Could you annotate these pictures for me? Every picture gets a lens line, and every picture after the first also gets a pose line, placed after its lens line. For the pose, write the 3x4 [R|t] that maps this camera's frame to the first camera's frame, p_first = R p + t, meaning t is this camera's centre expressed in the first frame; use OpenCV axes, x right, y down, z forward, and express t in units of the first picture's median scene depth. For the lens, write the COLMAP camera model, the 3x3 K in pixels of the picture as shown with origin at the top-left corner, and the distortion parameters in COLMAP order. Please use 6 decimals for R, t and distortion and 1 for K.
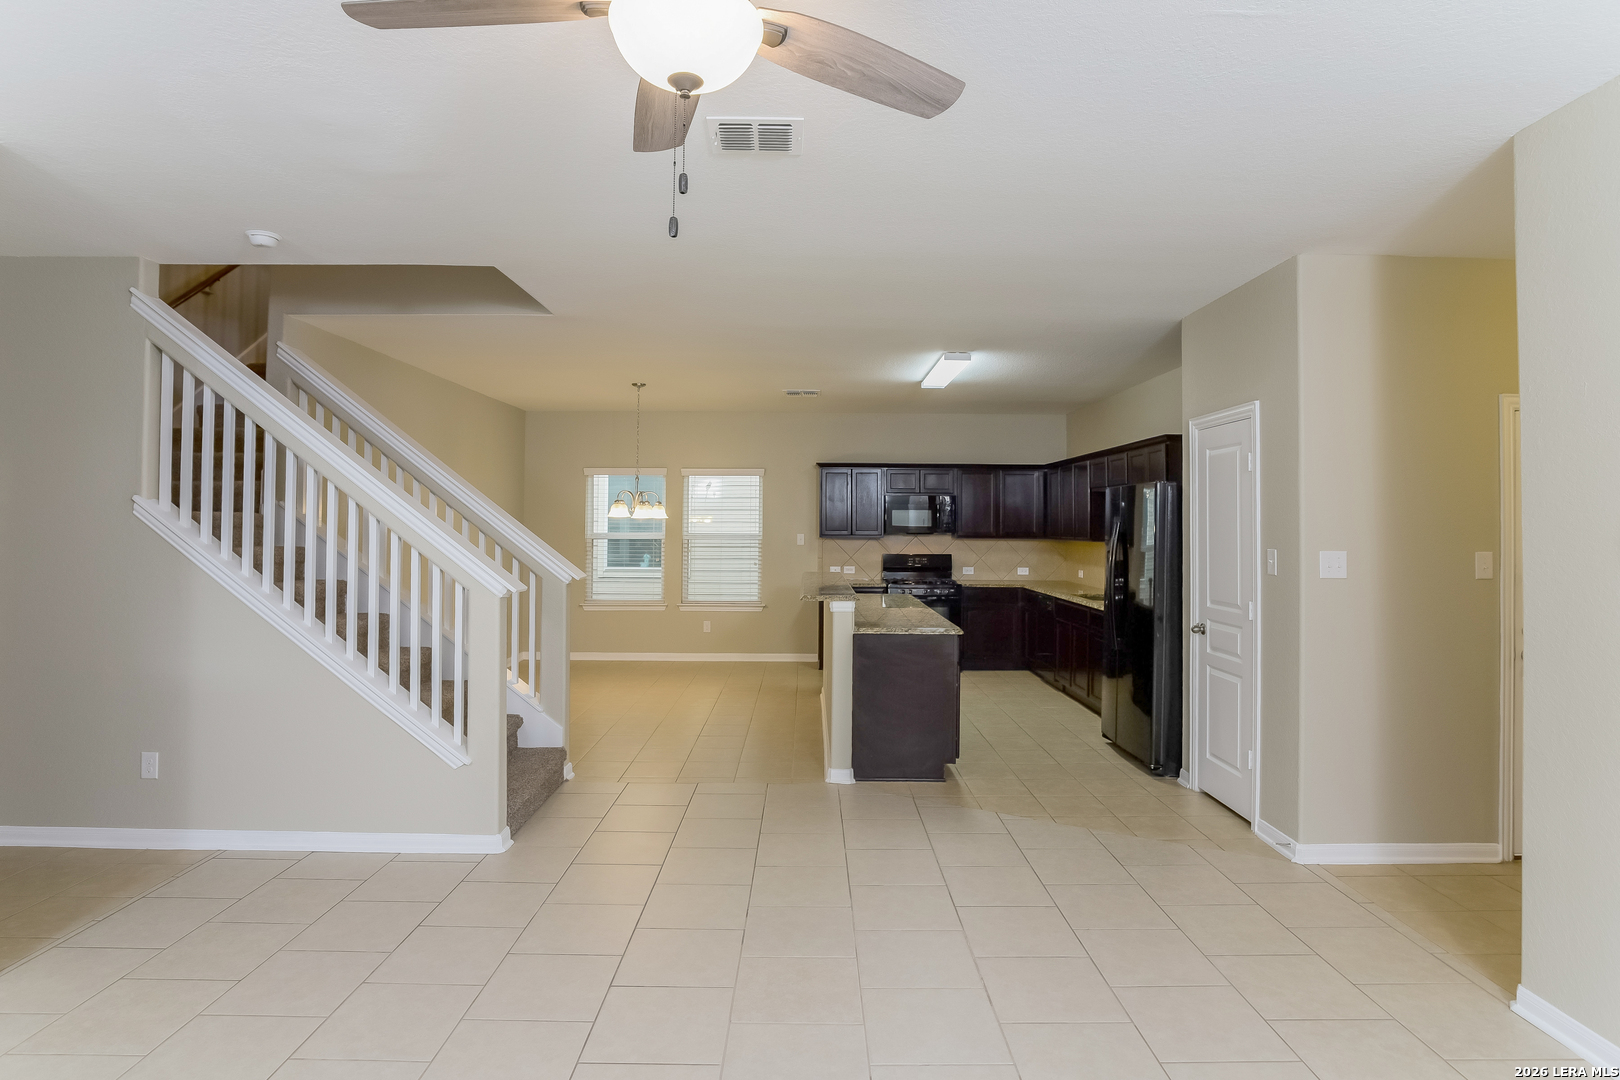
lens RADIAL K [[883.5, 0, 802.3], [0, 883.5, 529.6], [0, 0, 1]] dist [0.003300, 0.000367]
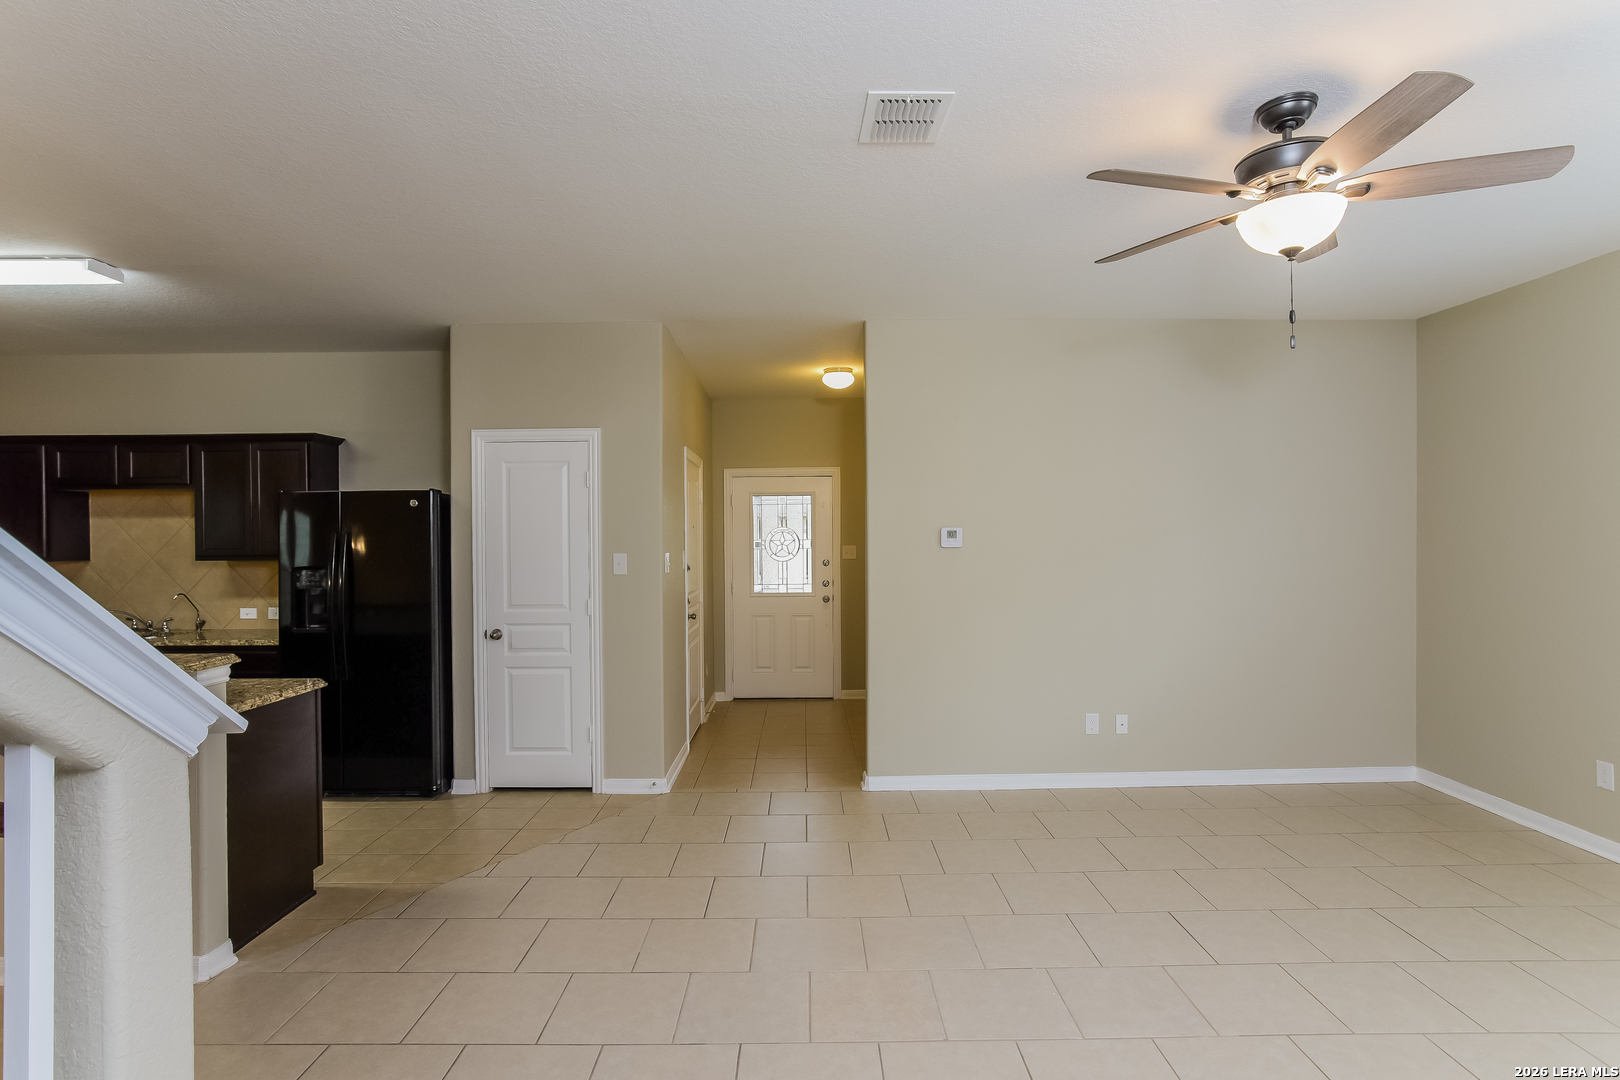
lens RADIAL K [[883.5, 0, 802.3], [0, 883.5, 529.6], [0, 0, 1]] dist [0.003300, 0.000367]
pose [[0.005967, -0.004922, 0.999970, -0.587951], [0.016394, 0.999854, 0.004824, -0.009416], [-0.999848, 0.016365, 0.006046, 0.635280]]
